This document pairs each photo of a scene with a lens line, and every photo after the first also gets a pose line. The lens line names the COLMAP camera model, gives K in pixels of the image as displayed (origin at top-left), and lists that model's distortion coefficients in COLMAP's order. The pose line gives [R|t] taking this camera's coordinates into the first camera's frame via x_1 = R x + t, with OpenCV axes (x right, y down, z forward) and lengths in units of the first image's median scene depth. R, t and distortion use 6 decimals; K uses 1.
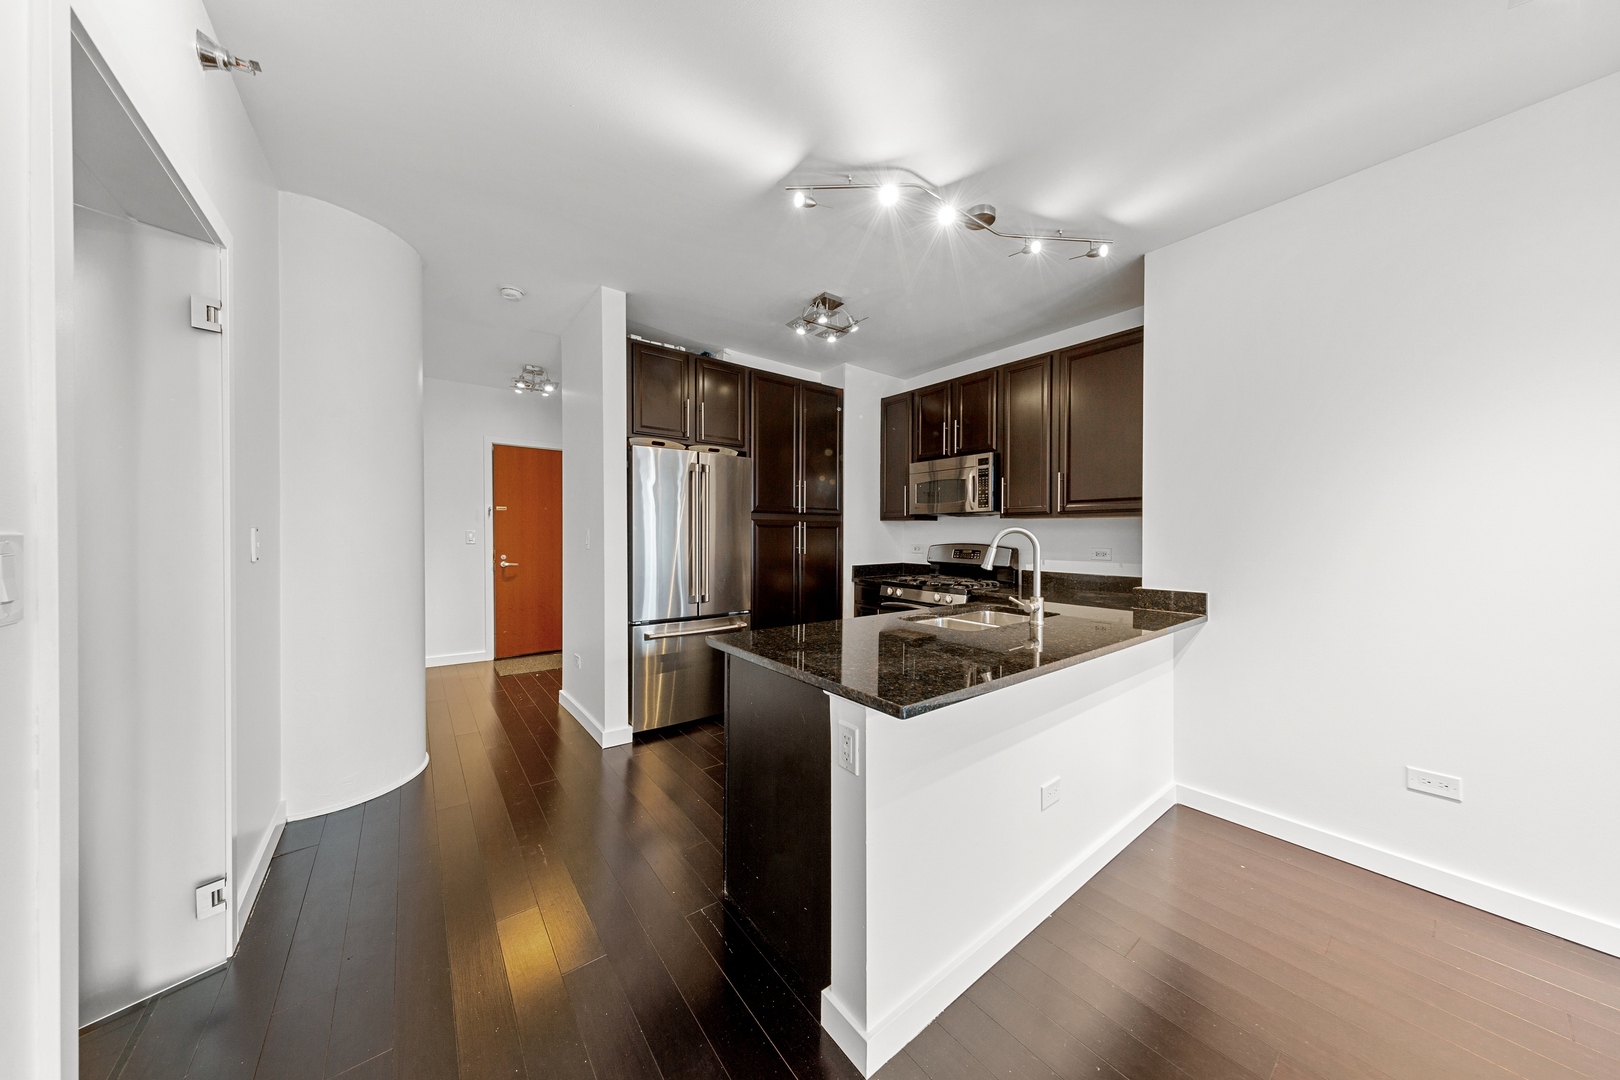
lens RADIAL K [[496.3, 0, 811.0], [0, 496.3, 536.9], [0, 0, 1]] dist [0.000510, -0.000005]
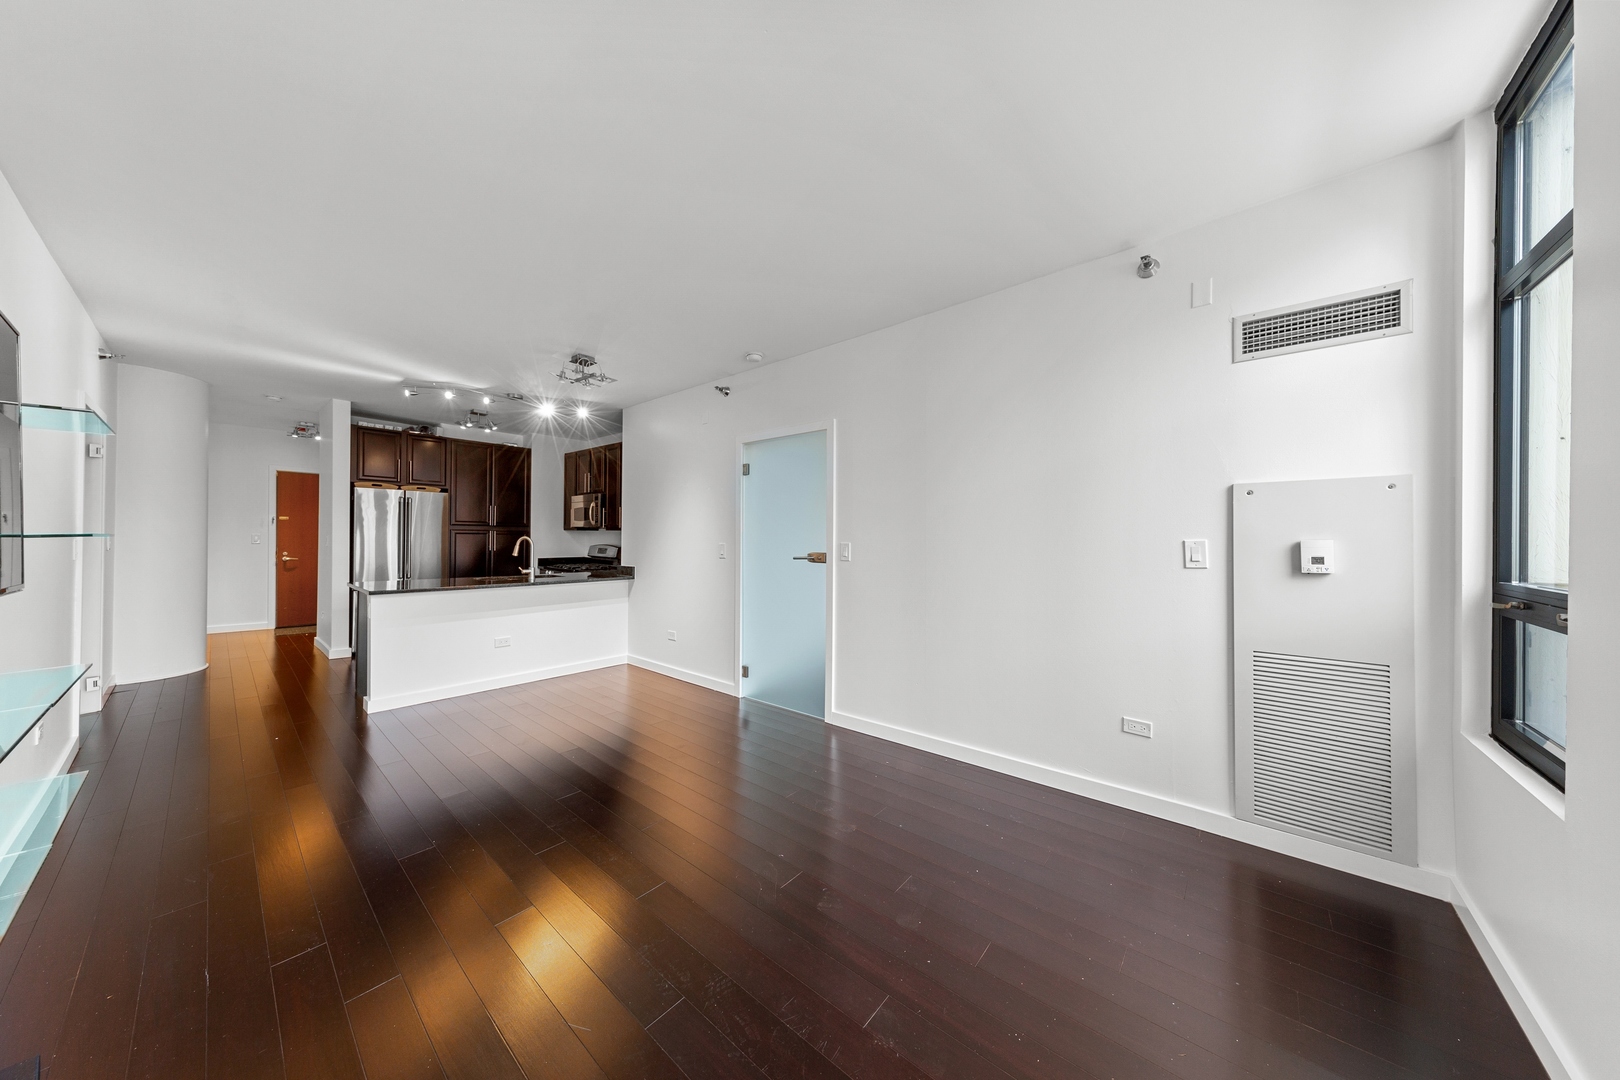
lens RADIAL K [[496.3, 0, 811.0], [0, 496.3, 536.9], [0, 0, 1]] dist [0.000510, -0.000005]
pose [[0.980157, 0.008350, 0.198049, 0.717773], [-0.006662, 0.999936, -0.009193, -0.003313], [-0.198113, 0.007691, 0.980149, -0.851811]]
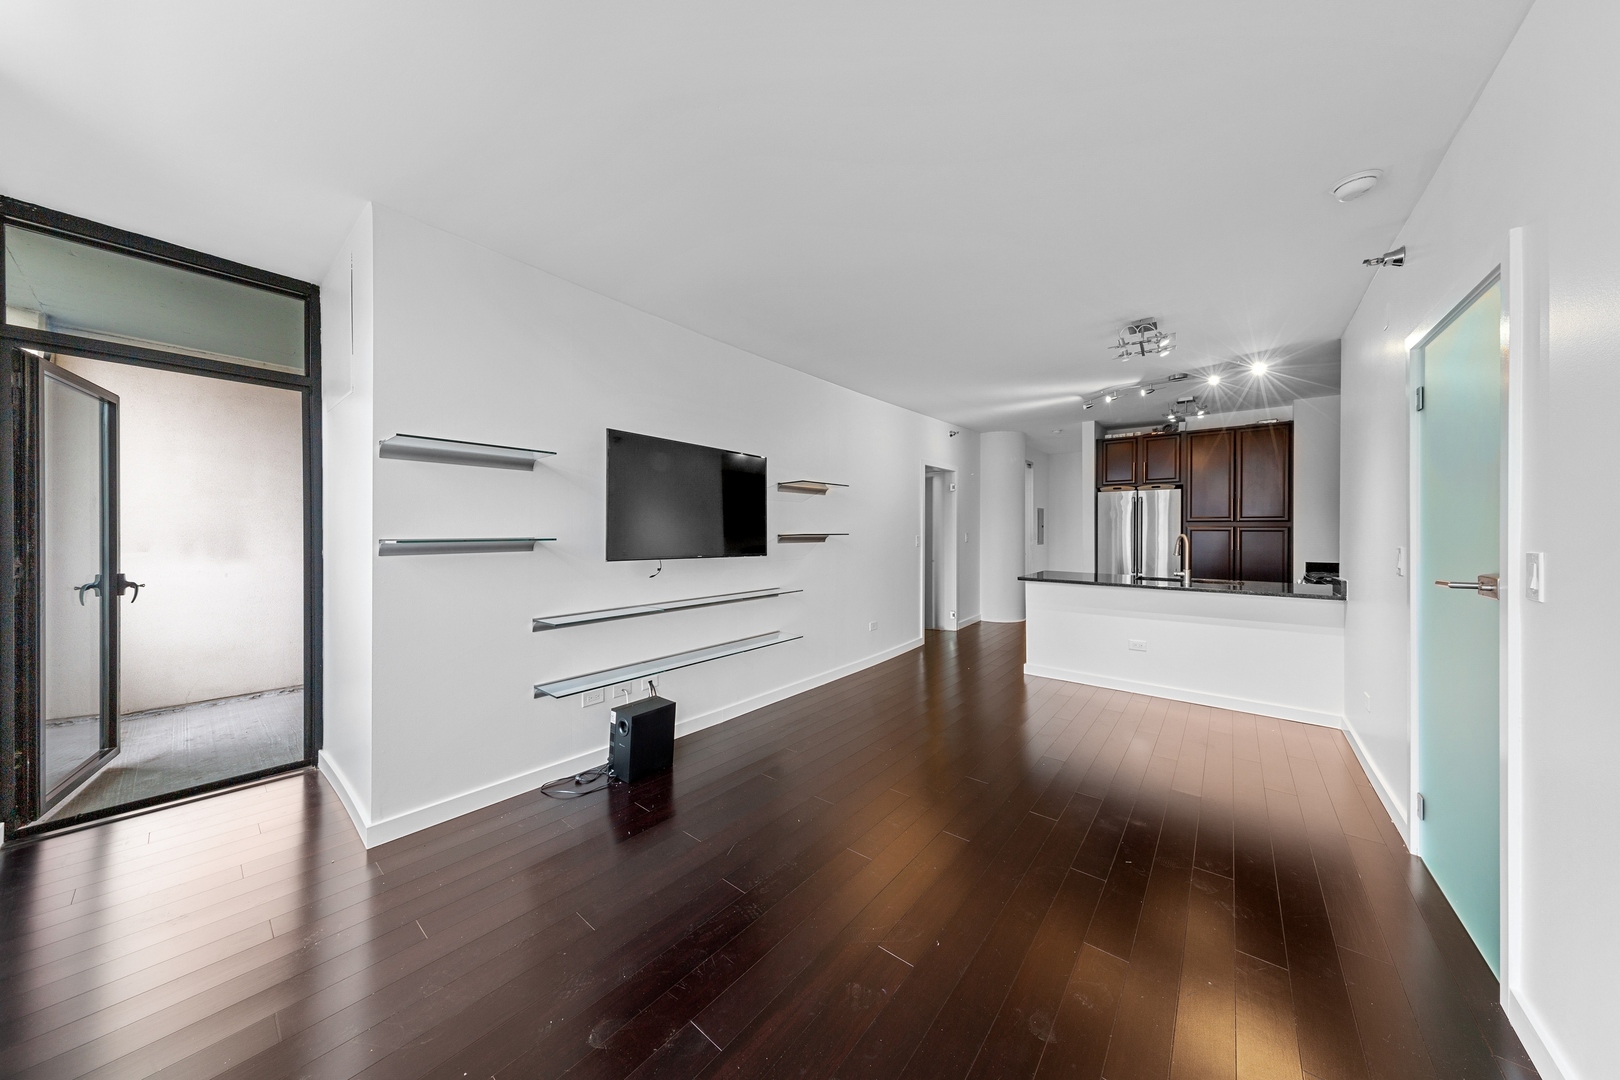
lens RADIAL K [[514.9, 0, 811.0], [0, 514.9, 532.8], [0, 0, 1]] dist [0.000181, -0.000006]
pose [[0.231684, 0.005502, -0.972776, 1.178300], [-0.010444, 0.999940, 0.003168, -0.009719], [0.972735, 0.009426, 0.231728, -0.533503]]
